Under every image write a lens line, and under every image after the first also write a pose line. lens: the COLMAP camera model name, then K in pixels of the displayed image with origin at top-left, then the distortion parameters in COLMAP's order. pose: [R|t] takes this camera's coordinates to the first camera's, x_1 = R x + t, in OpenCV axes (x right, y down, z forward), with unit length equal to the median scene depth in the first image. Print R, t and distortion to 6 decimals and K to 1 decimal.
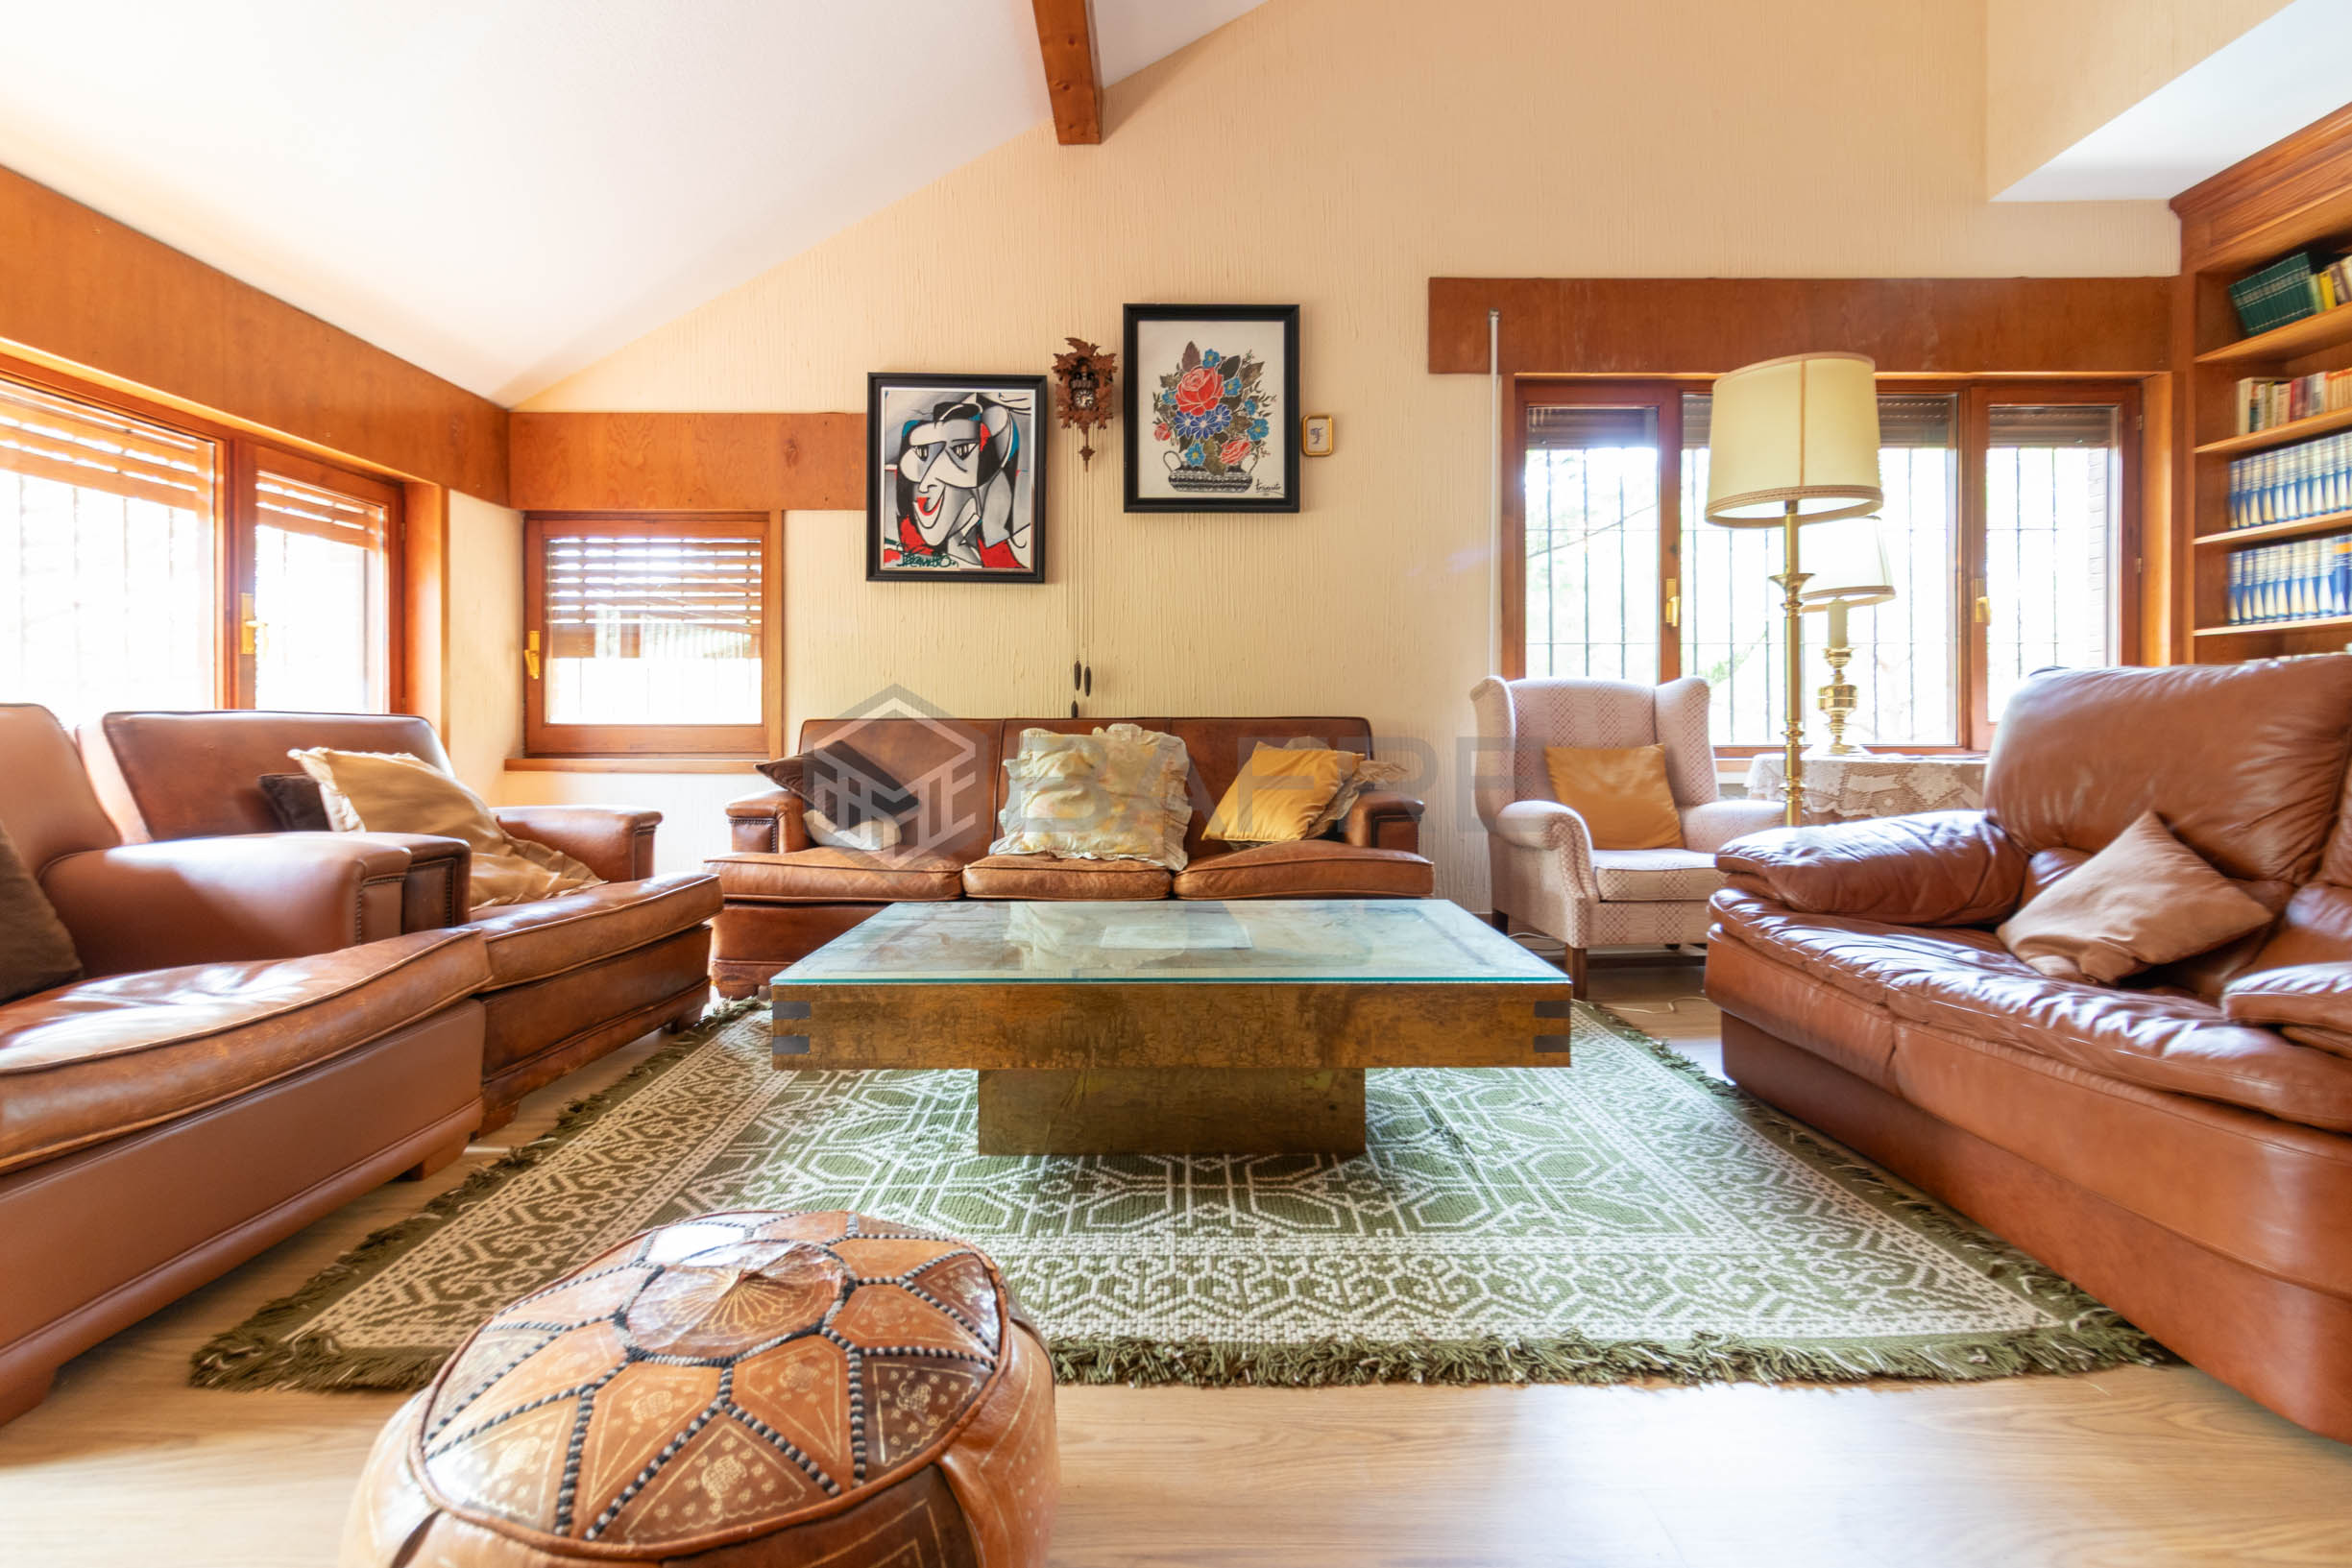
lens RADIAL K [[1096.2, 0, 1186.5], [0, 1096.2, 727.4], [0, 0, 1]] dist [0.000209, 0.001112]
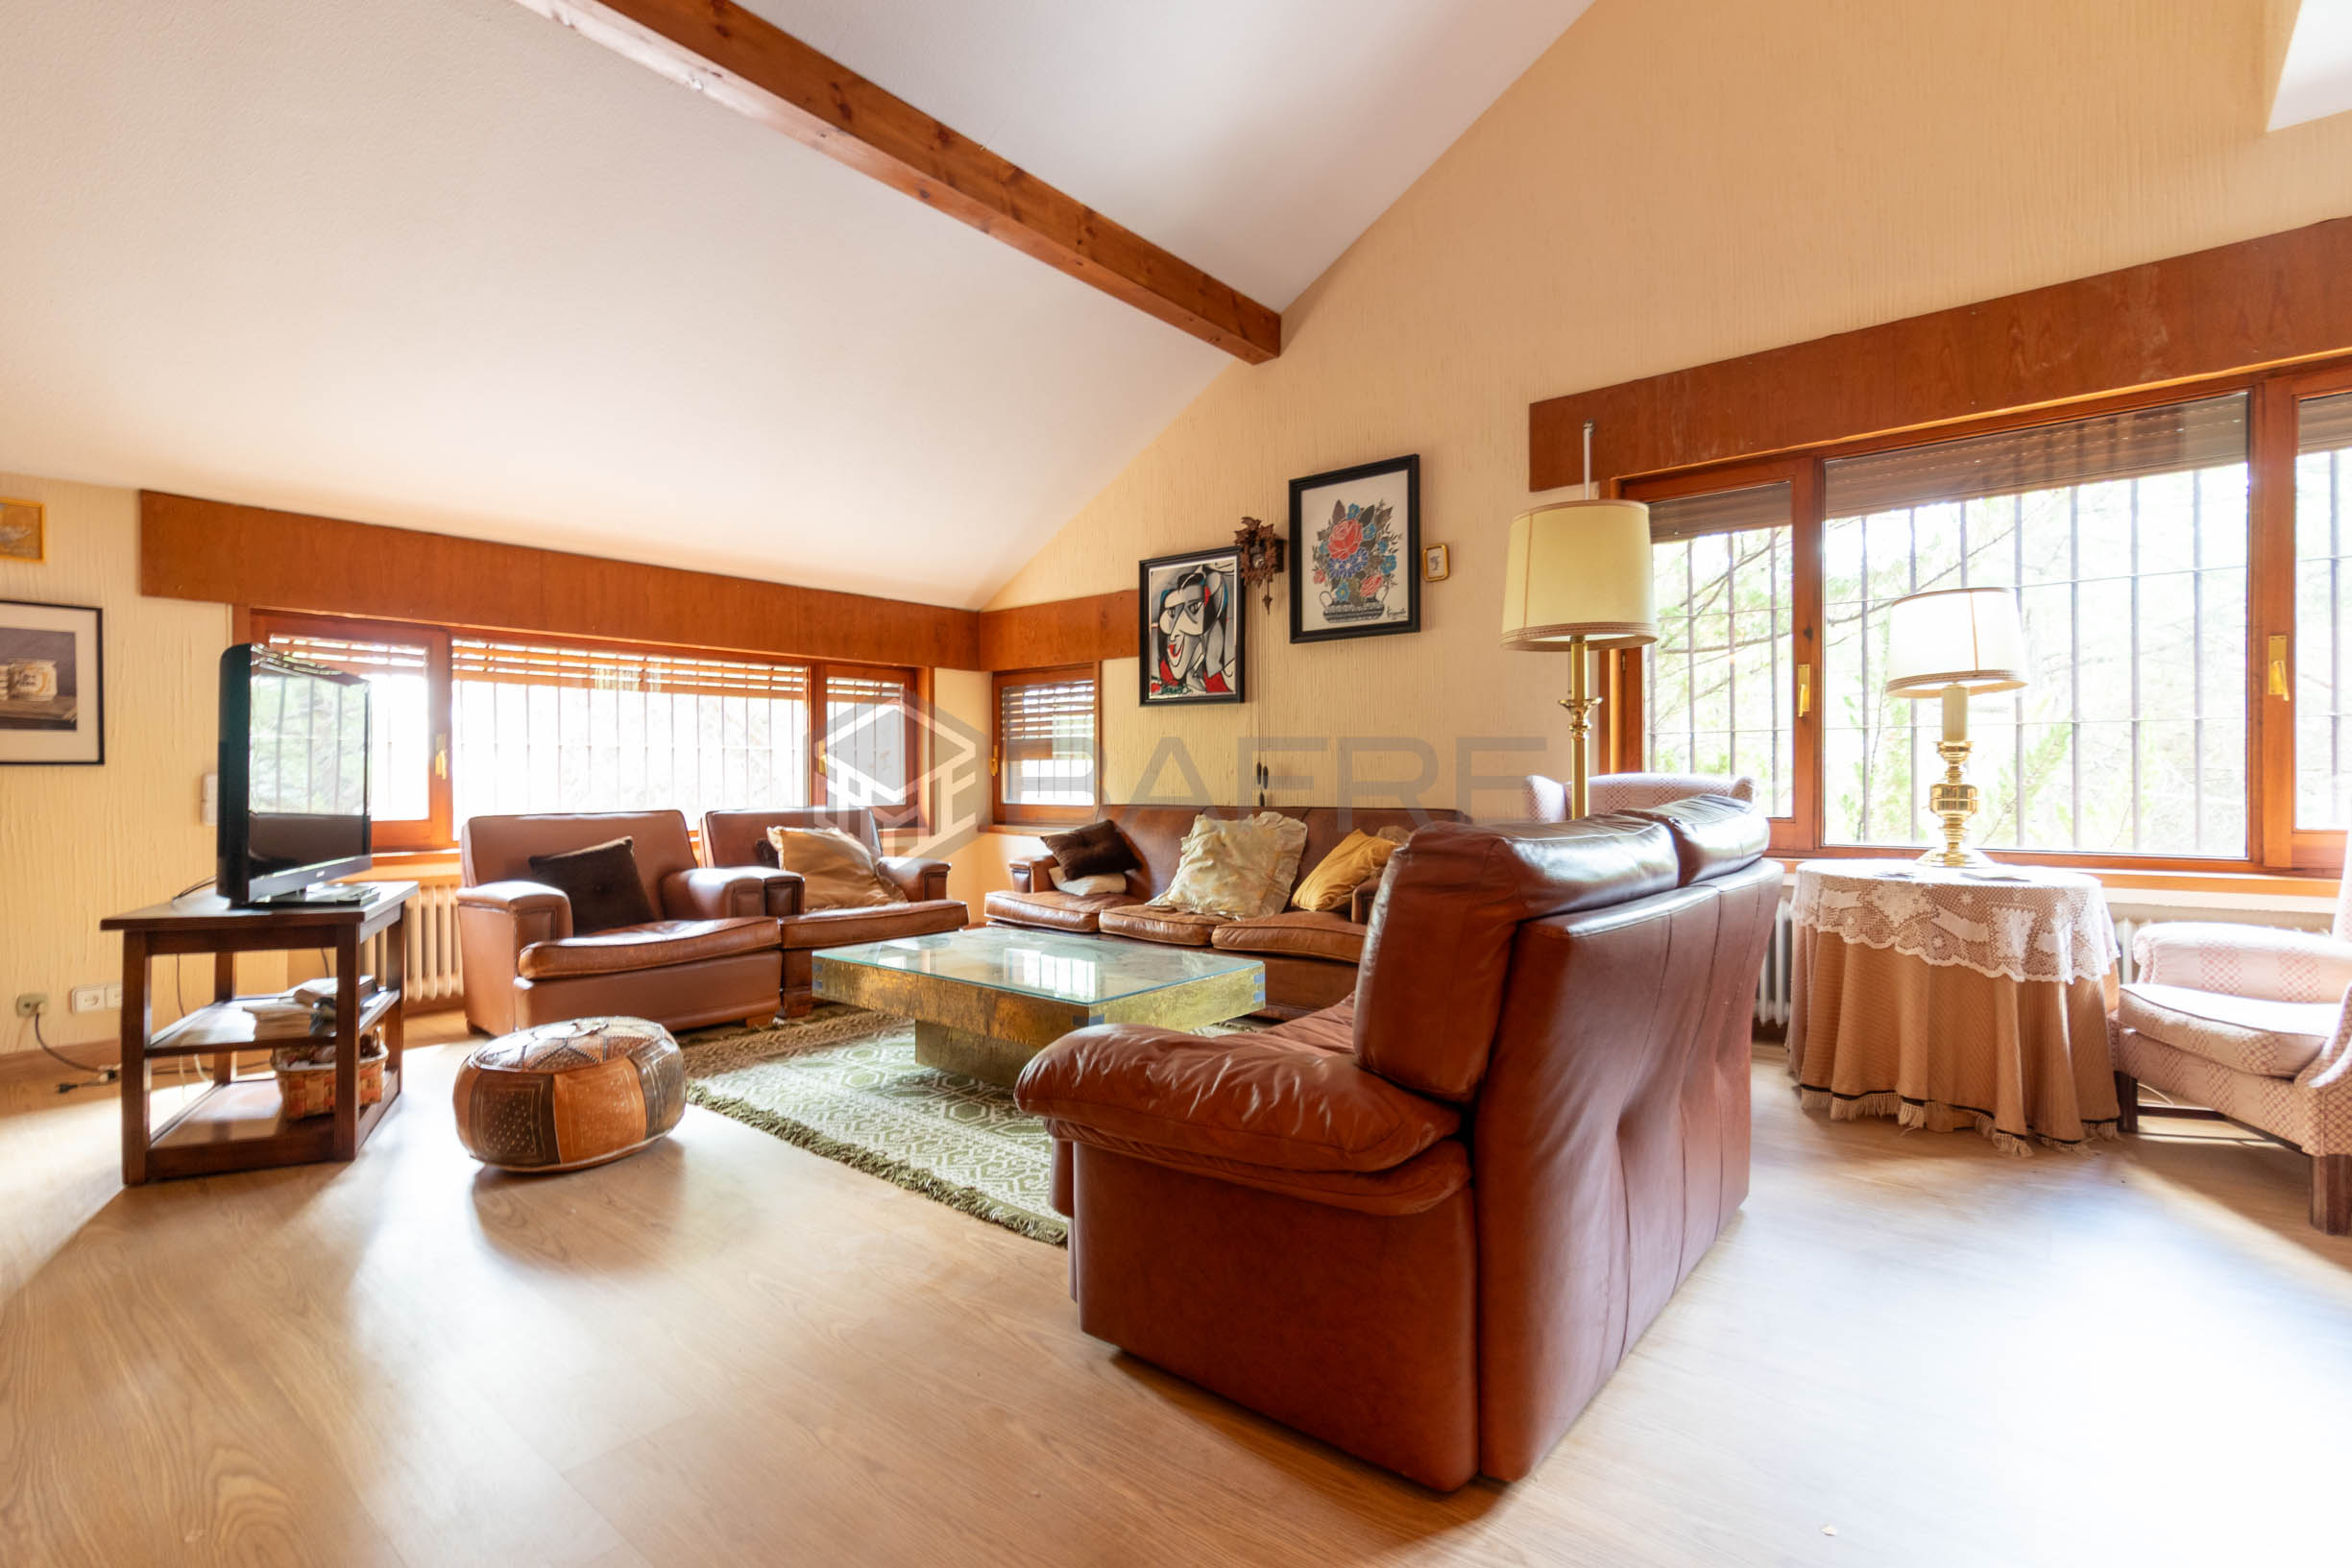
lens RADIAL K [[1096.2, 0, 1164.1], [0, 1096.2, 782.8], [0, 0, 1]] dist [0.000209, 0.001112]
pose [[0.758767, 0.002783, -0.651356, 0.655122], [0.003344, 0.999961, 0.008168, -0.046471], [0.651353, -0.008376, 0.758729, -0.059697]]
